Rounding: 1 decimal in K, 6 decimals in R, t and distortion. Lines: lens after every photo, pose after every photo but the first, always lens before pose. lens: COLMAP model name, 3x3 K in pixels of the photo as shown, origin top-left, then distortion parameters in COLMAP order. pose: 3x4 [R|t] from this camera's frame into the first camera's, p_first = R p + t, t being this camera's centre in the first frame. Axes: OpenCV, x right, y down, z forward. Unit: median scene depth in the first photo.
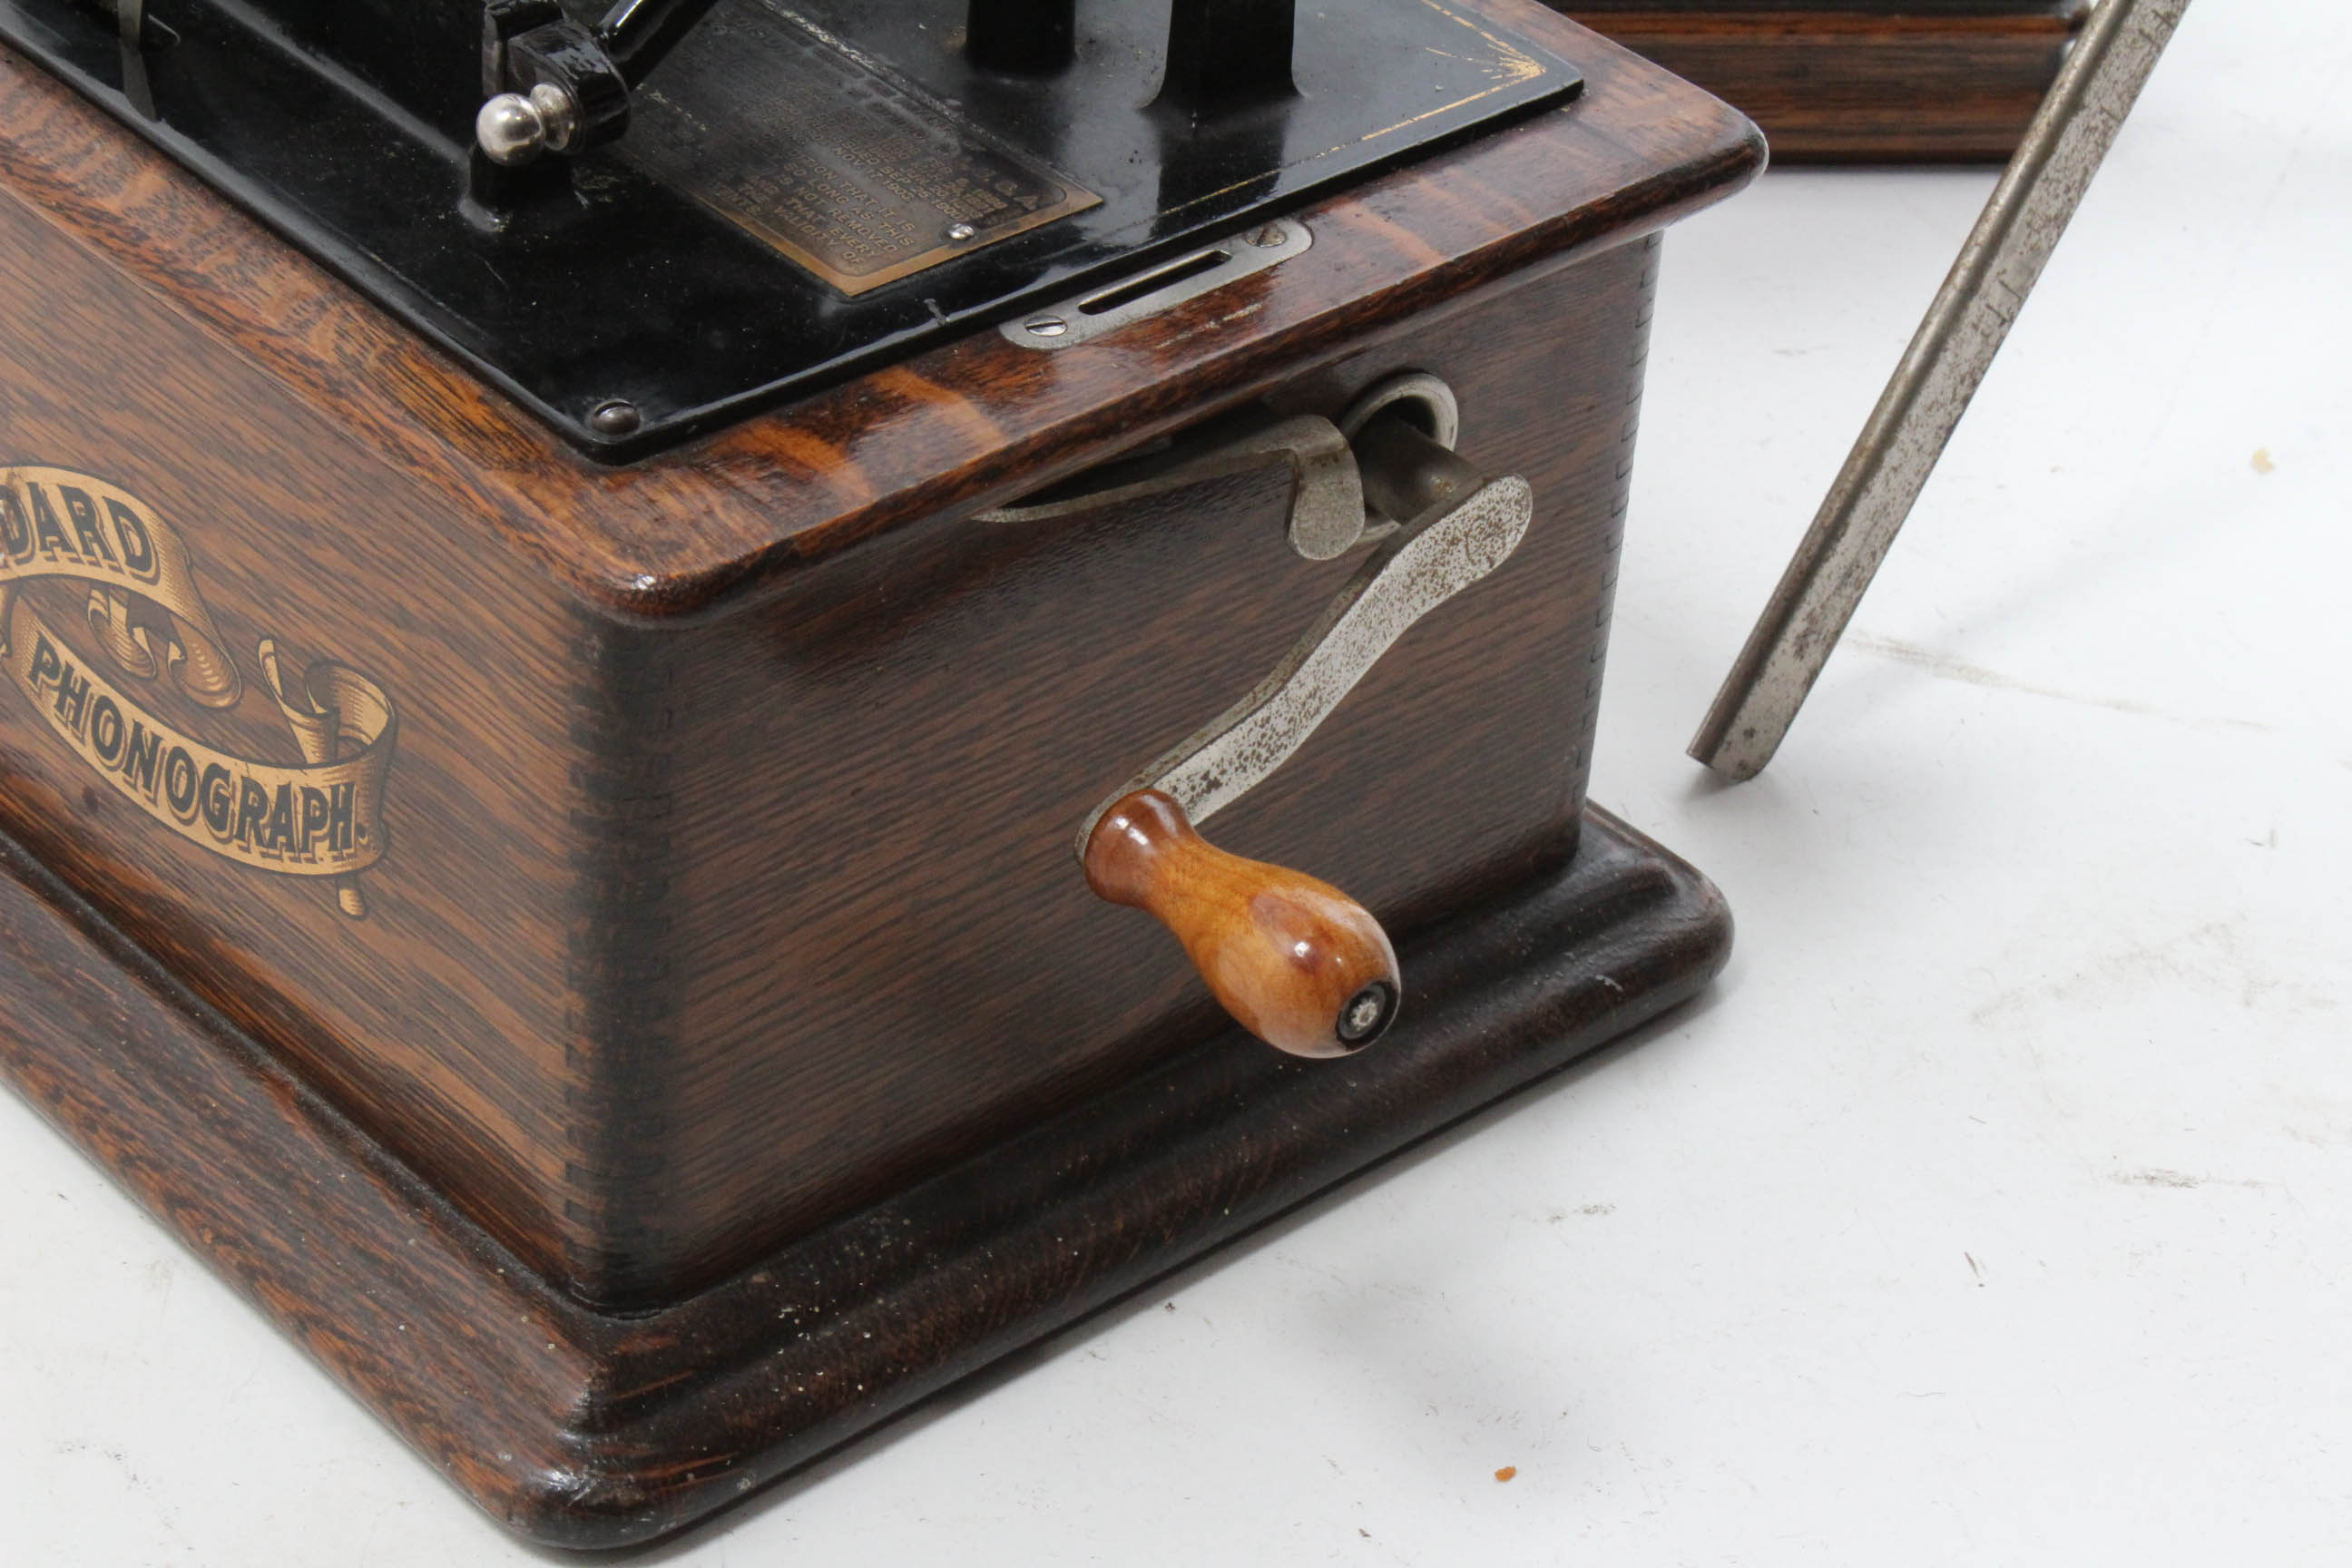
lens RADIAL K [[5529.9, 0, 1175.2], [0, 5529.9, 787.5], [0, 0, 1]] dist [0.059936, 0.000000]
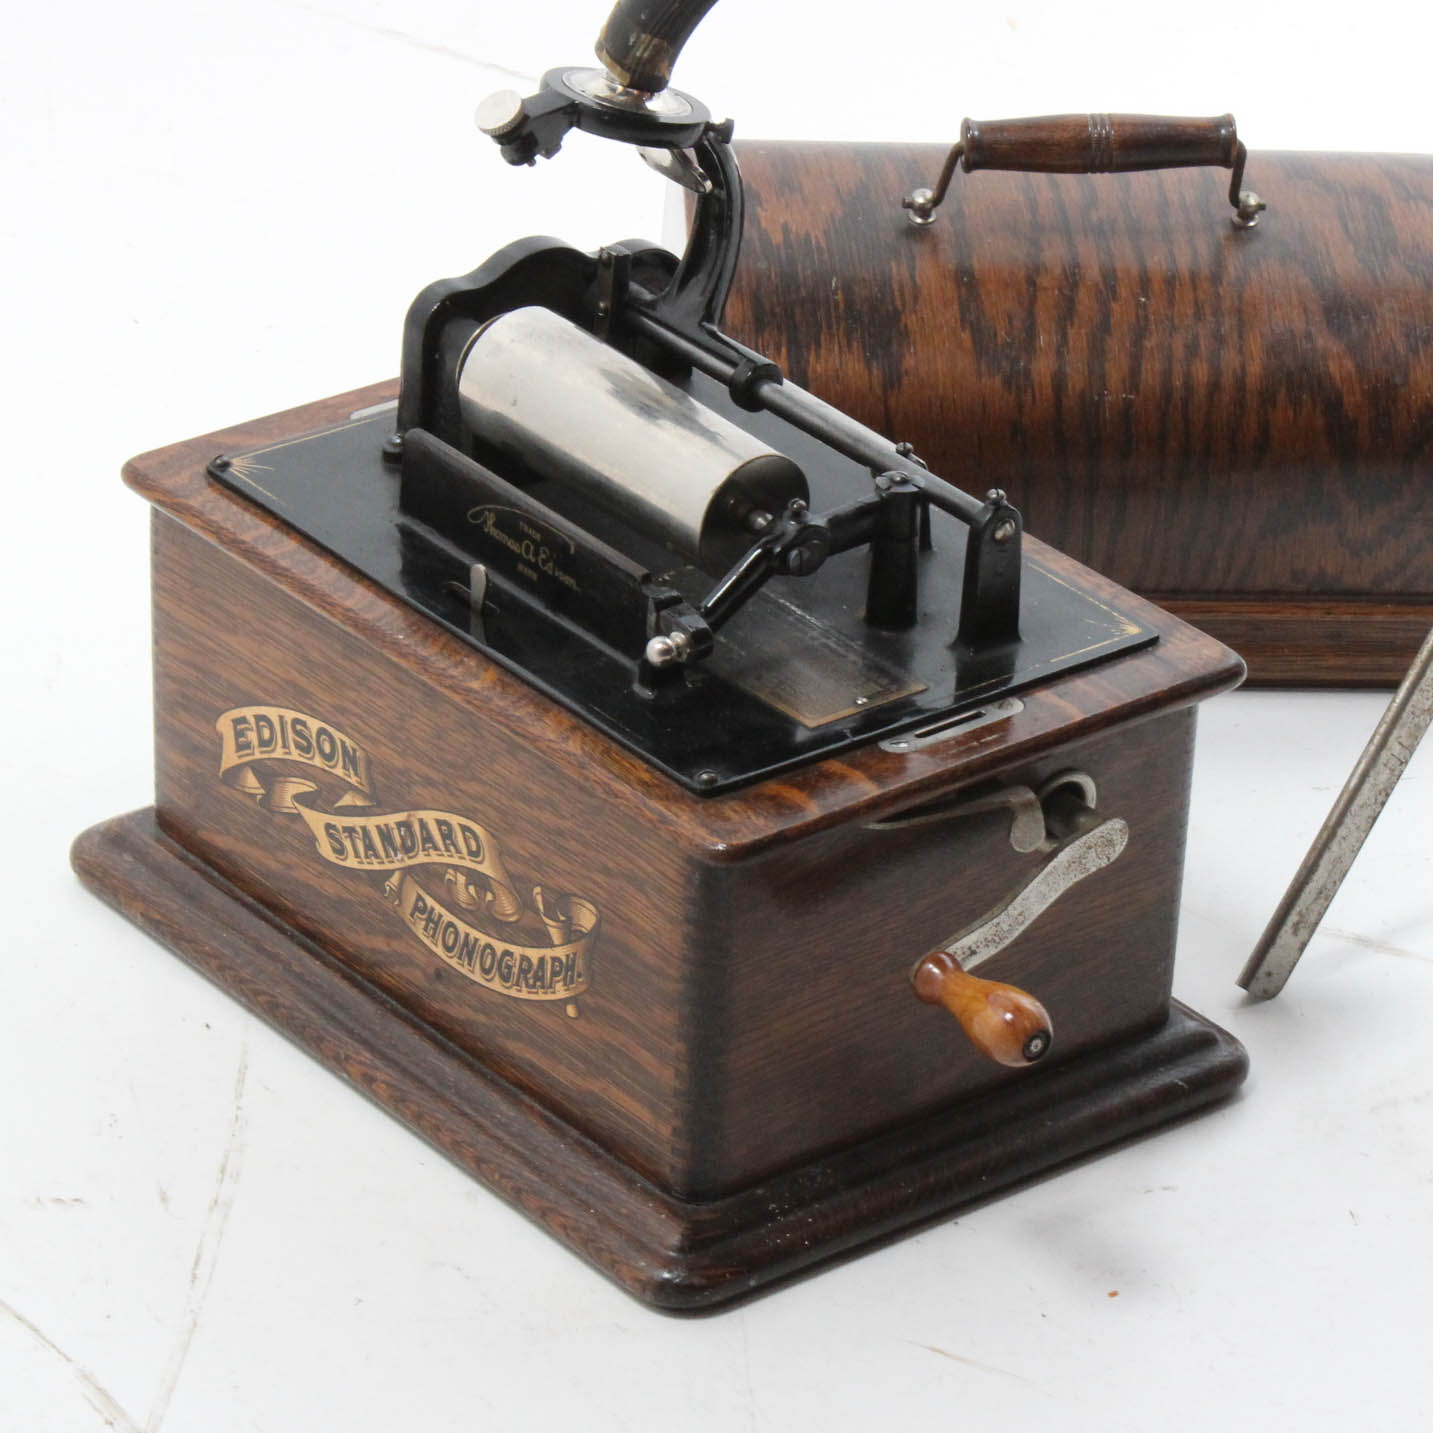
lens RADIAL K [[6051.4, 0, 765.7], [0, 6051.4, 595.3], [0, 0, 1]] dist [0.118148, 0.000000]
pose [[0.998355, 0.008683, -0.056670, 0.056739], [-0.016319, 0.990614, -0.135710, 0.177652], [0.054960, 0.136412, 0.989127, -1.329417]]
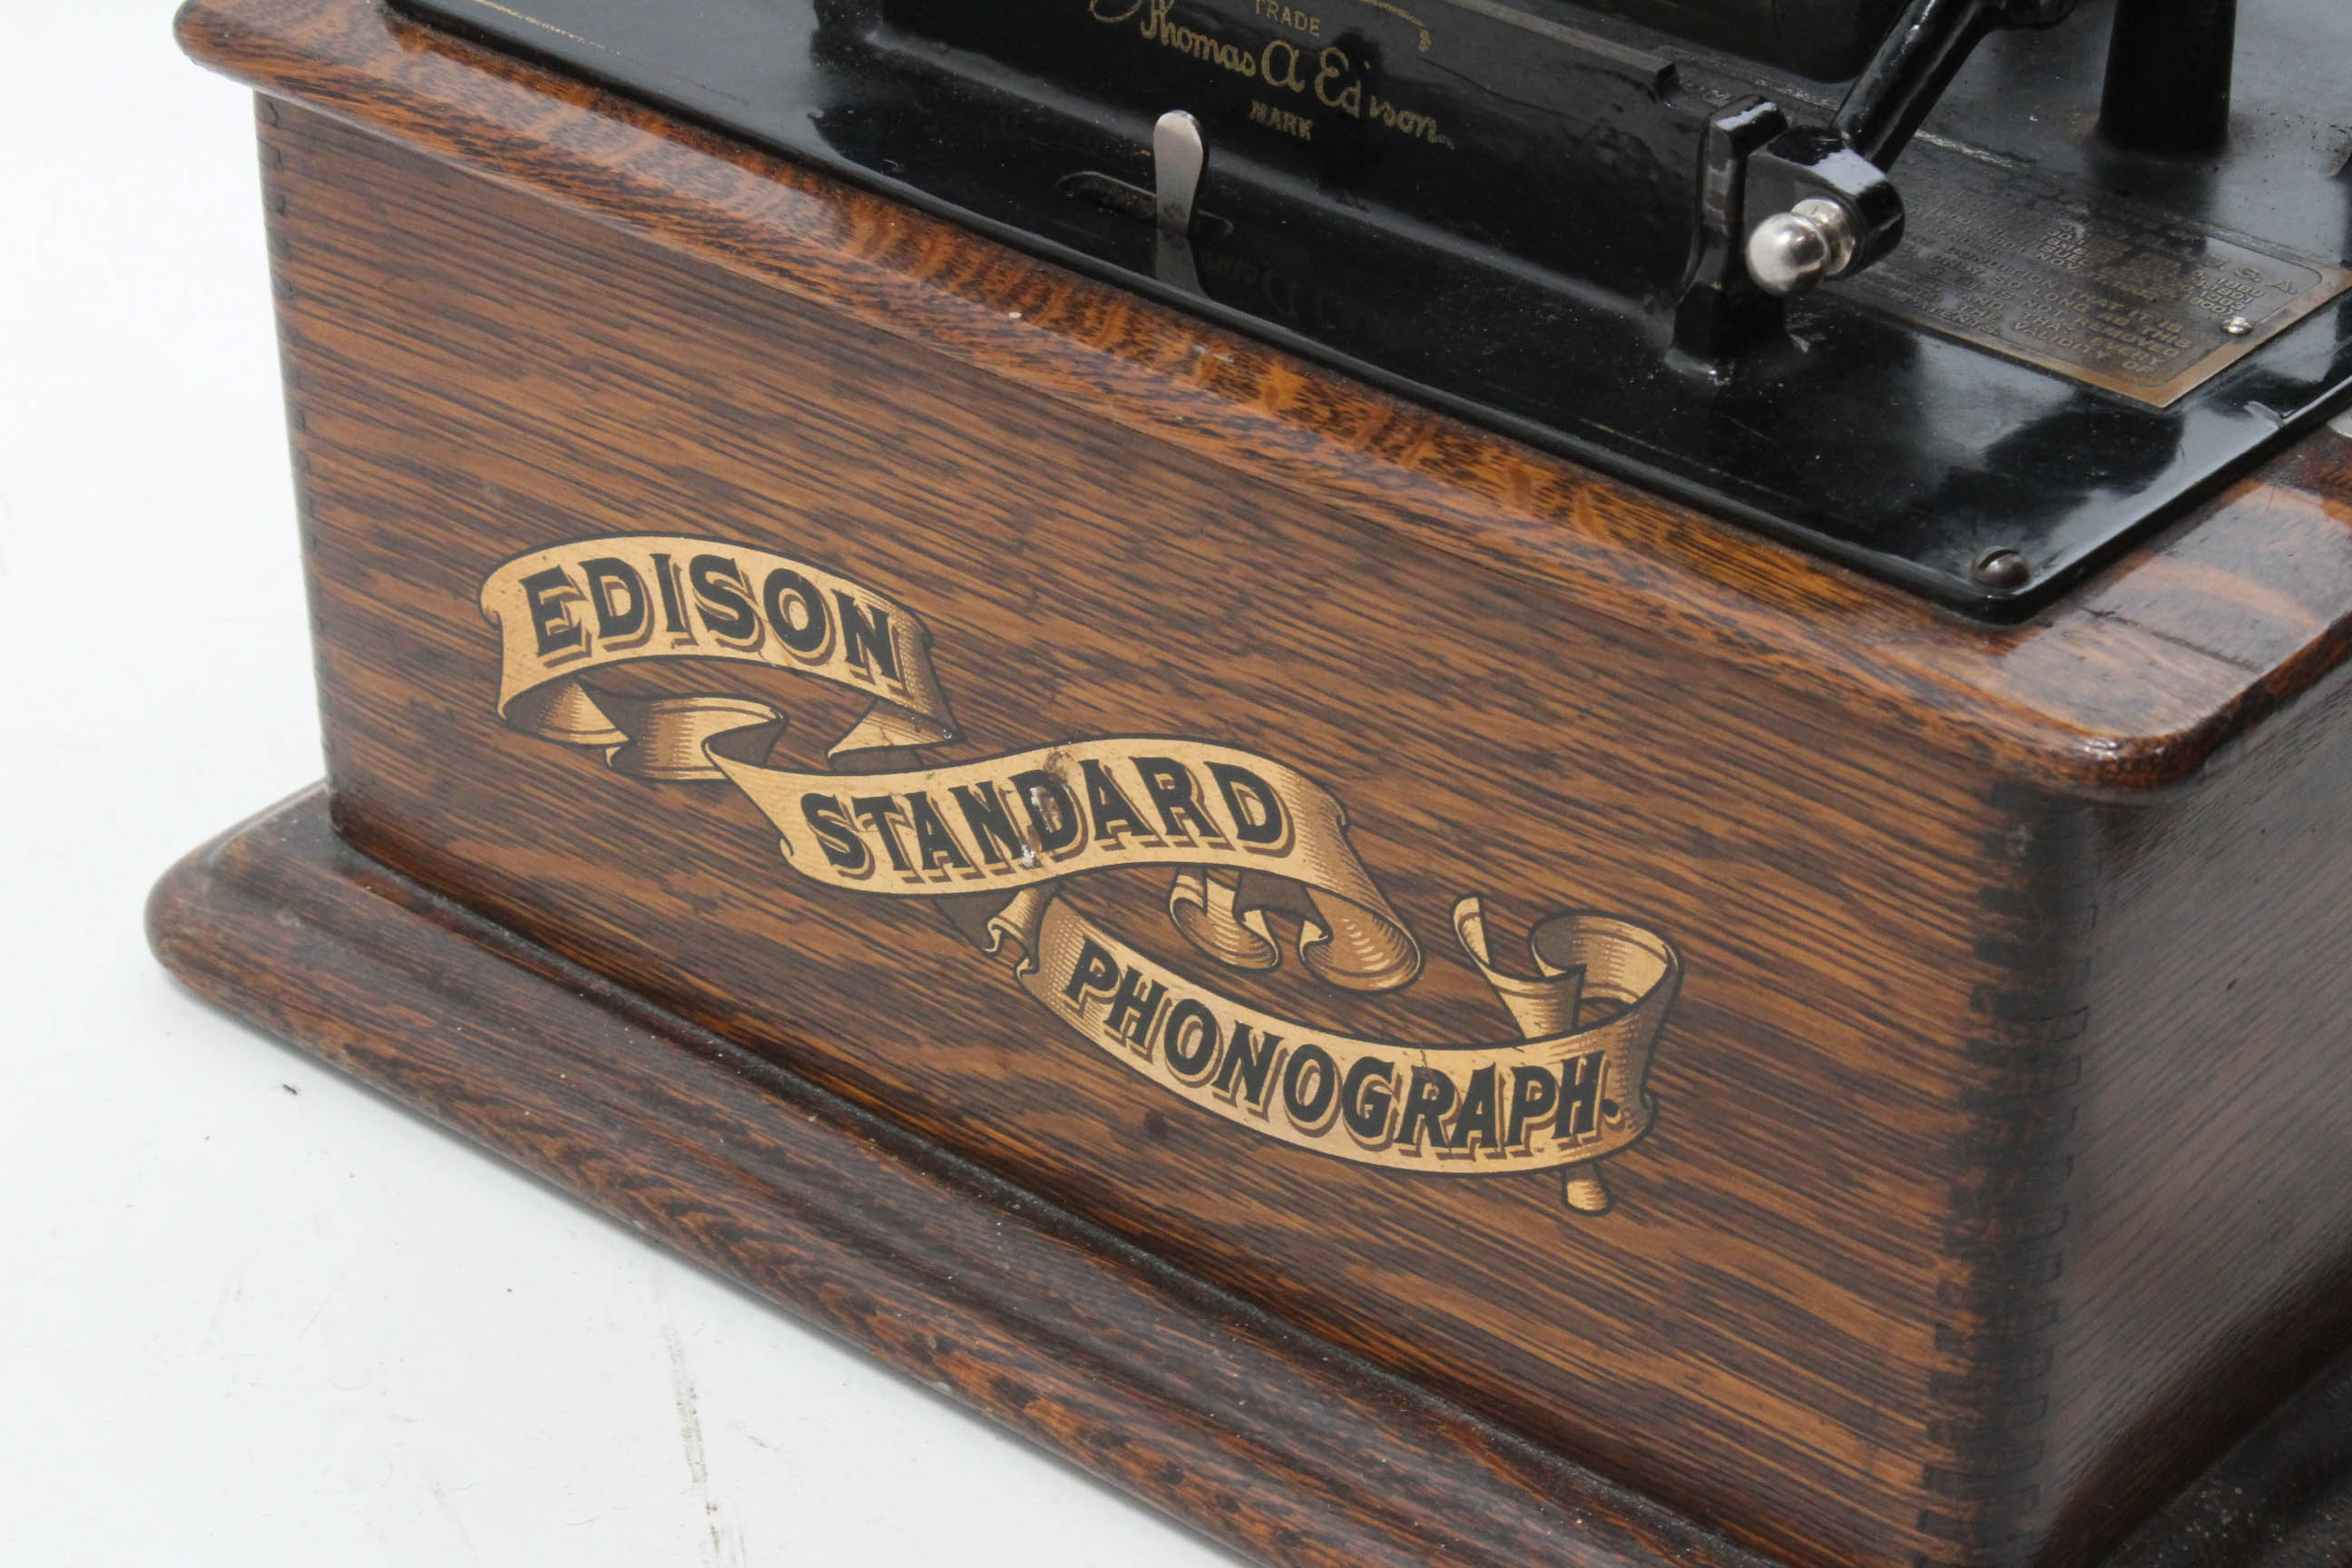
lens RADIAL K [[5529.9, 0, 1175.7], [0, 5529.9, 777.8], [0, 0, 1]] dist [0.059936, 0.000000]
pose [[0.989341, -0.120025, 0.082454, -0.273177], [0.124706, 0.990714, -0.054164, -0.004643], [-0.075187, 0.063870, 0.995122, 0.155991]]
